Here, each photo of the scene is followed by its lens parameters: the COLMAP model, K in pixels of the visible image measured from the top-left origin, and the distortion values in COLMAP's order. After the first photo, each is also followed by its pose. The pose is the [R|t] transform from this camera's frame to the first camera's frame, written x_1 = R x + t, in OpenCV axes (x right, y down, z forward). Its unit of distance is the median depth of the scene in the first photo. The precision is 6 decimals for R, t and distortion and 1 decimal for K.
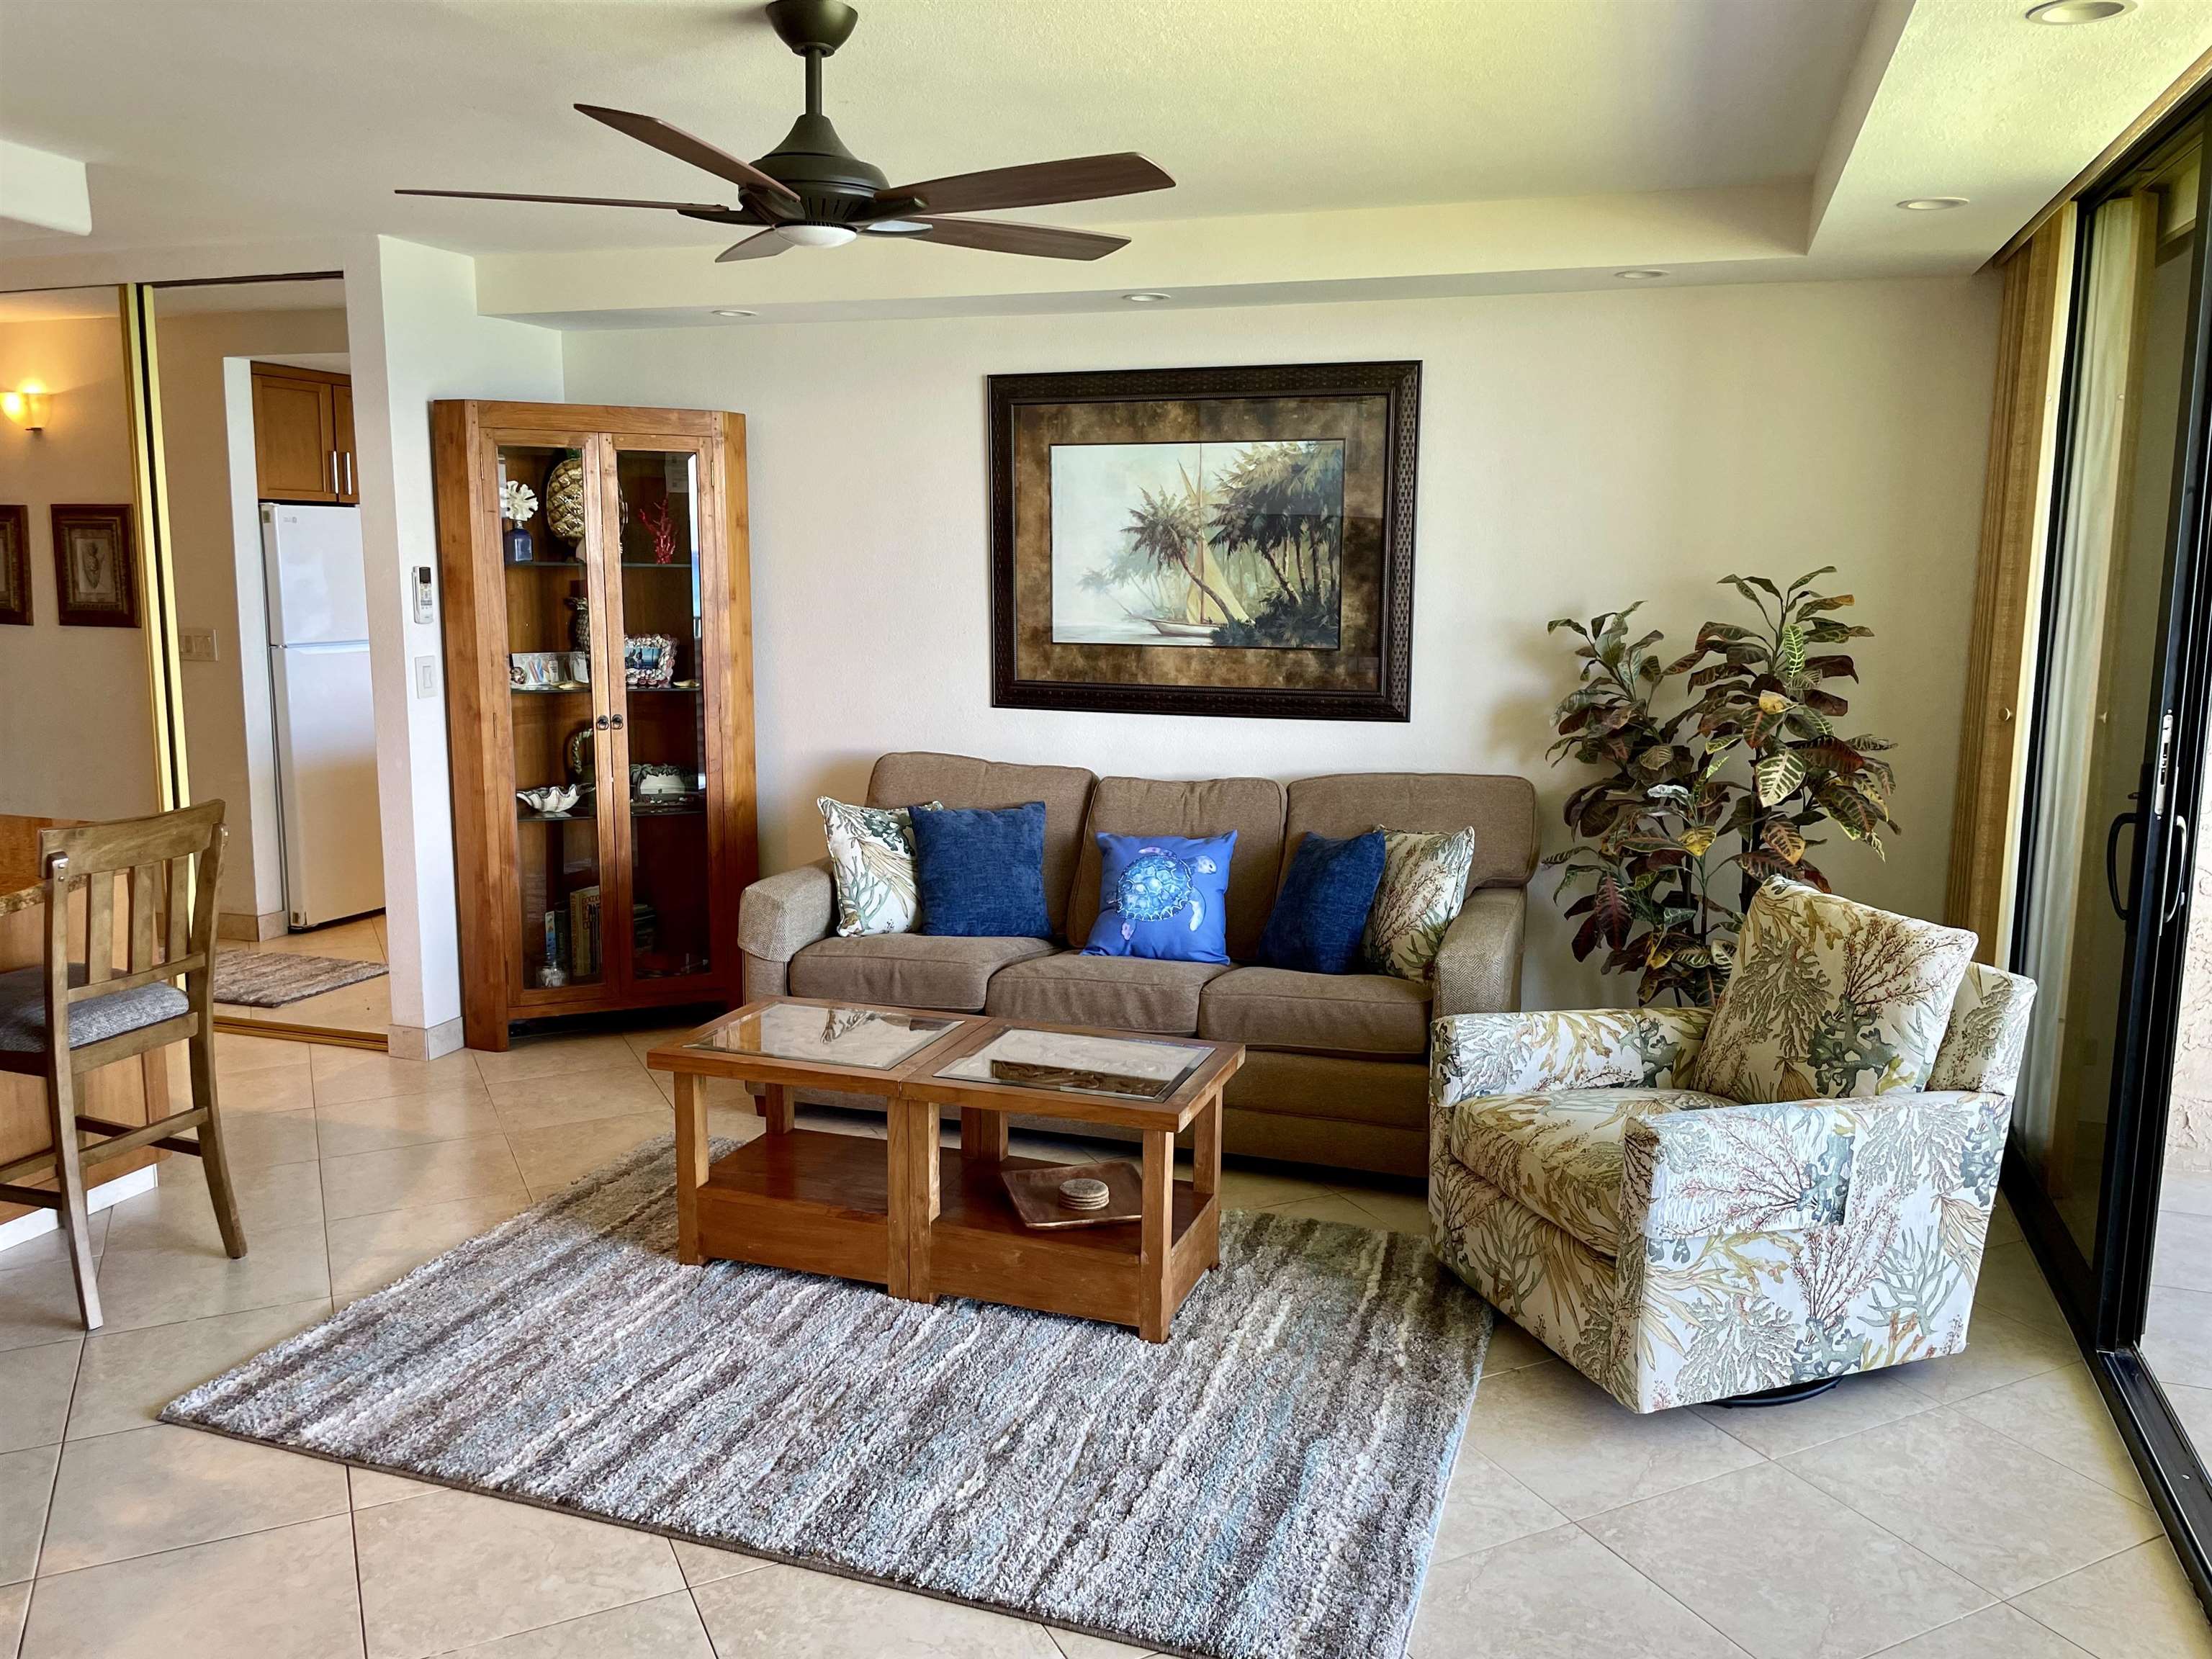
lens RADIAL K [[1656.7, 0, 1109.2], [0, 1656.7, 822.6], [0, 0, 1]] dist [0.086521, -0.133920]
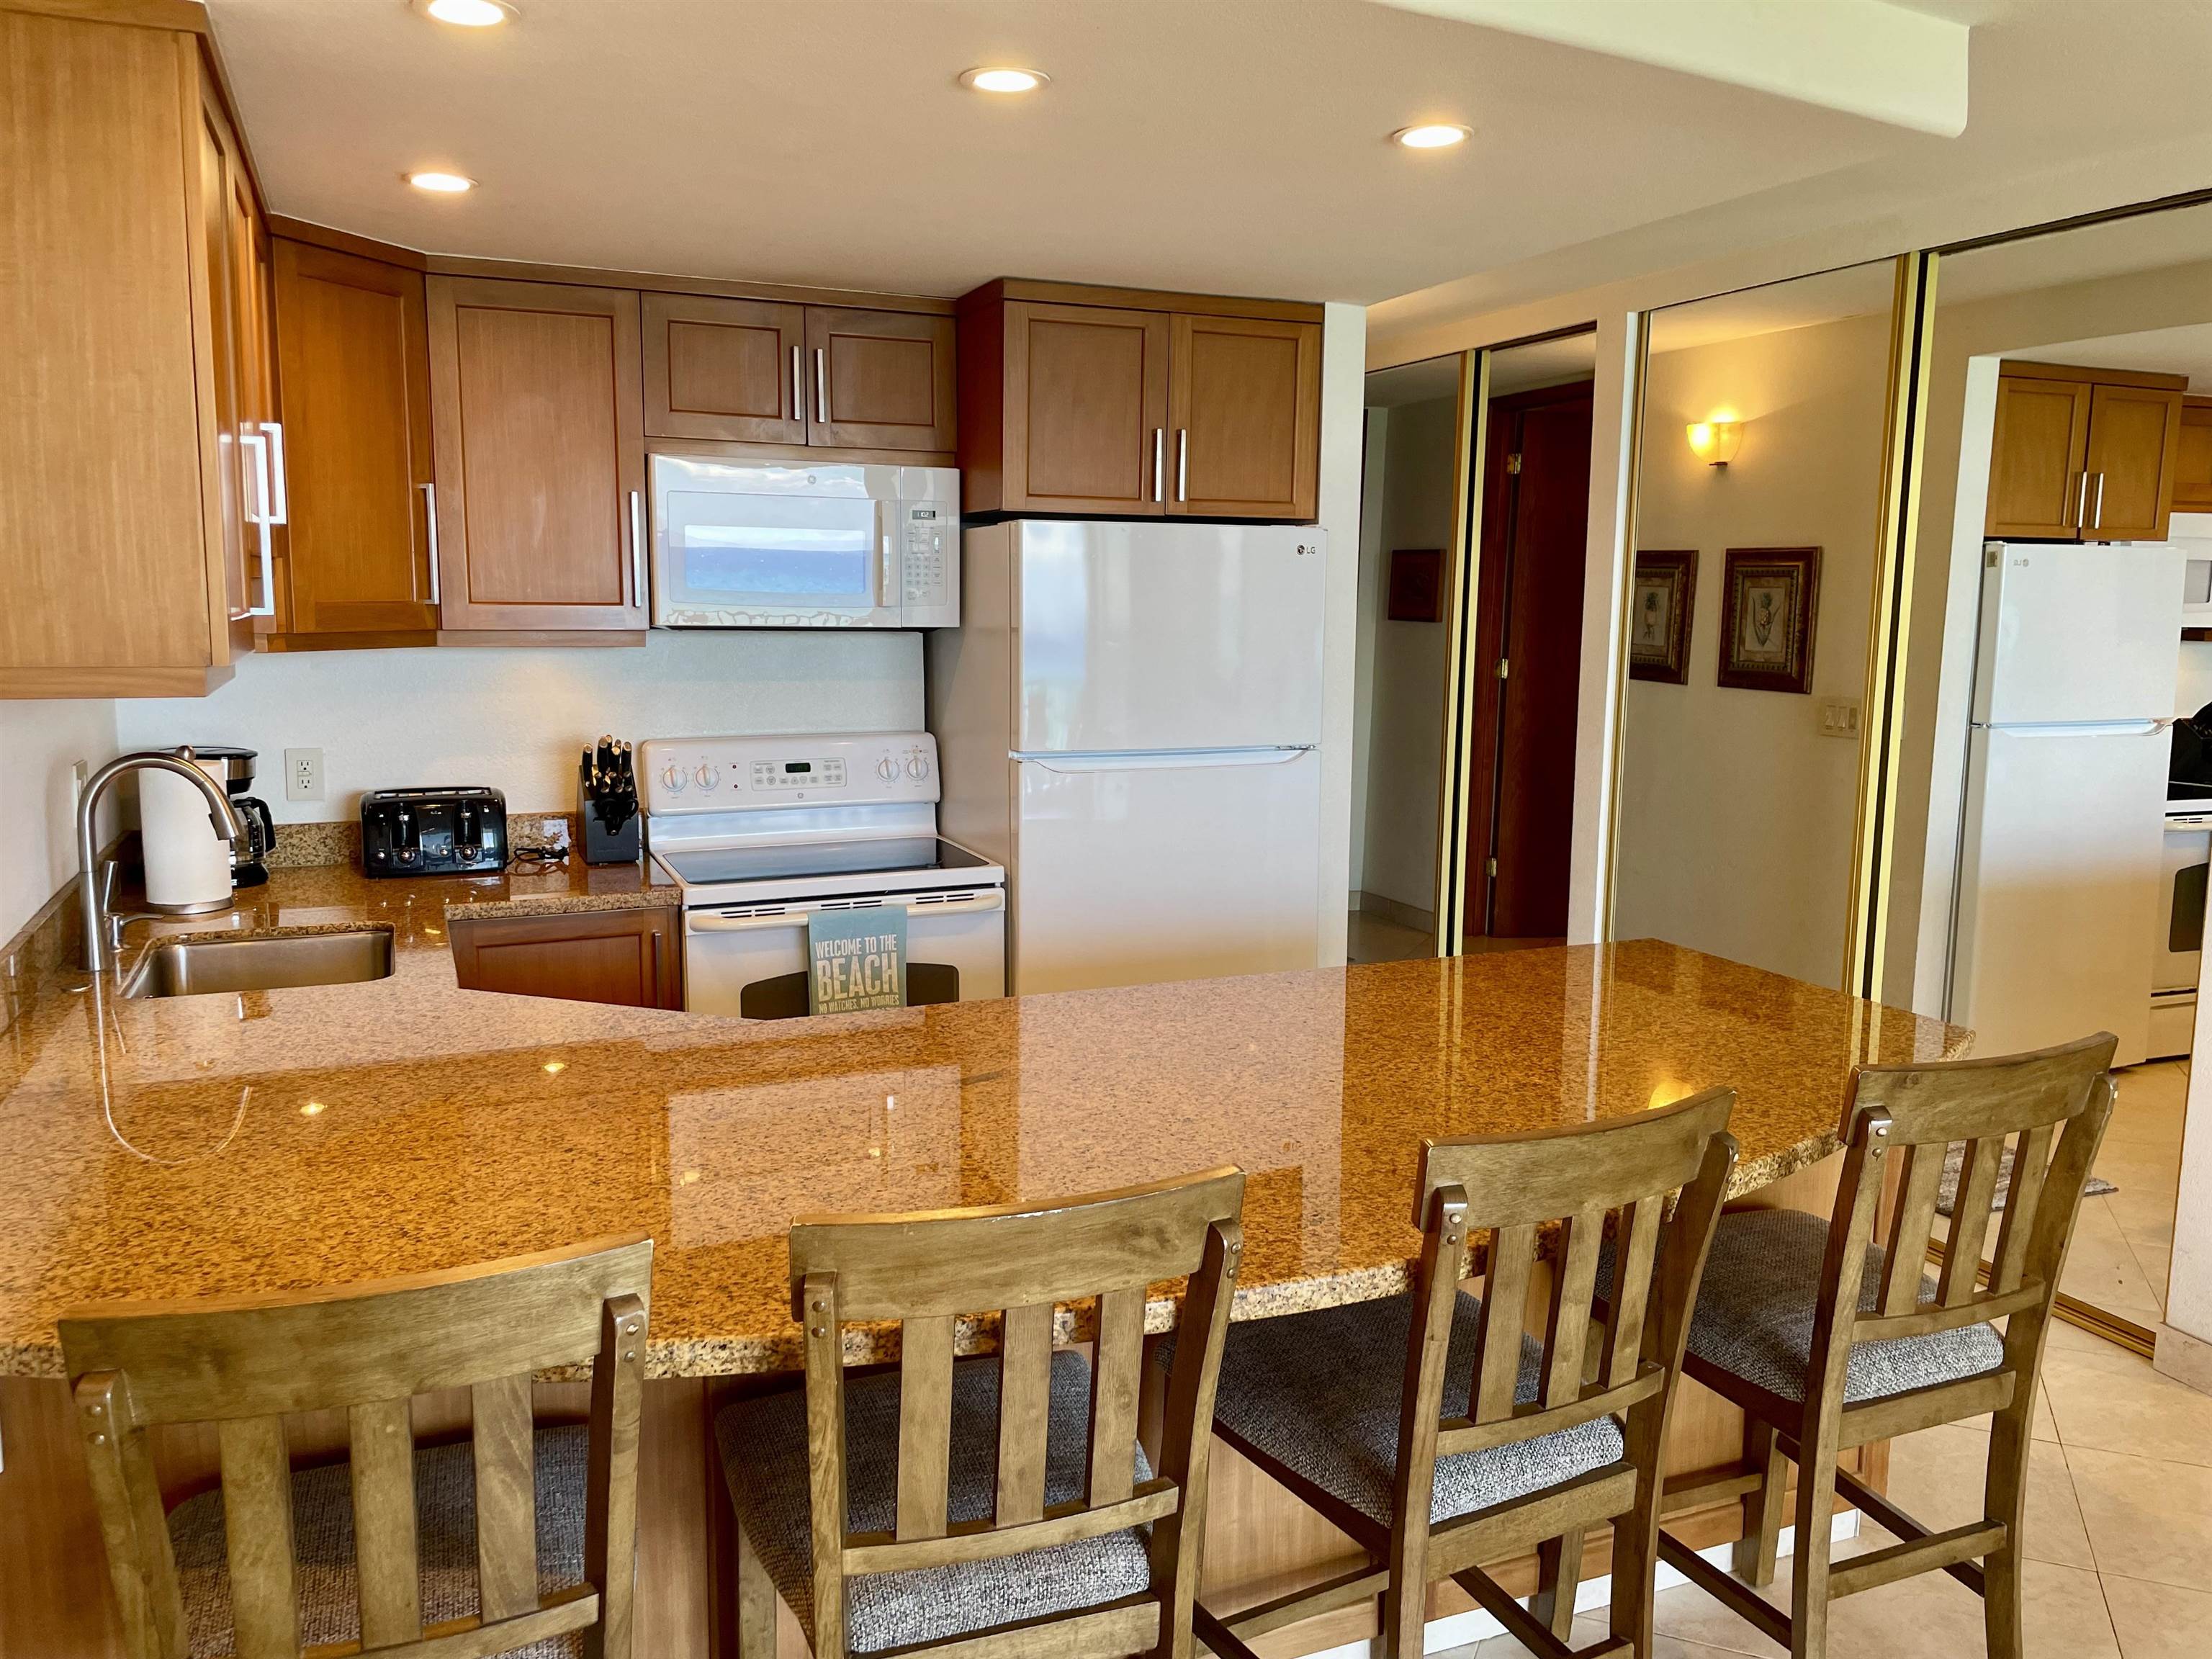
lens RADIAL K [[1656.7, 0, 1109.2], [0, 1656.7, 822.6], [0, 0, 1]] dist [0.086521, -0.133920]
pose [[0.662542, 0.103327, -0.741864, -0.182690], [-0.122434, 0.992058, 0.028831, -0.033739], [0.738951, 0.071727, 0.669931, 0.186895]]
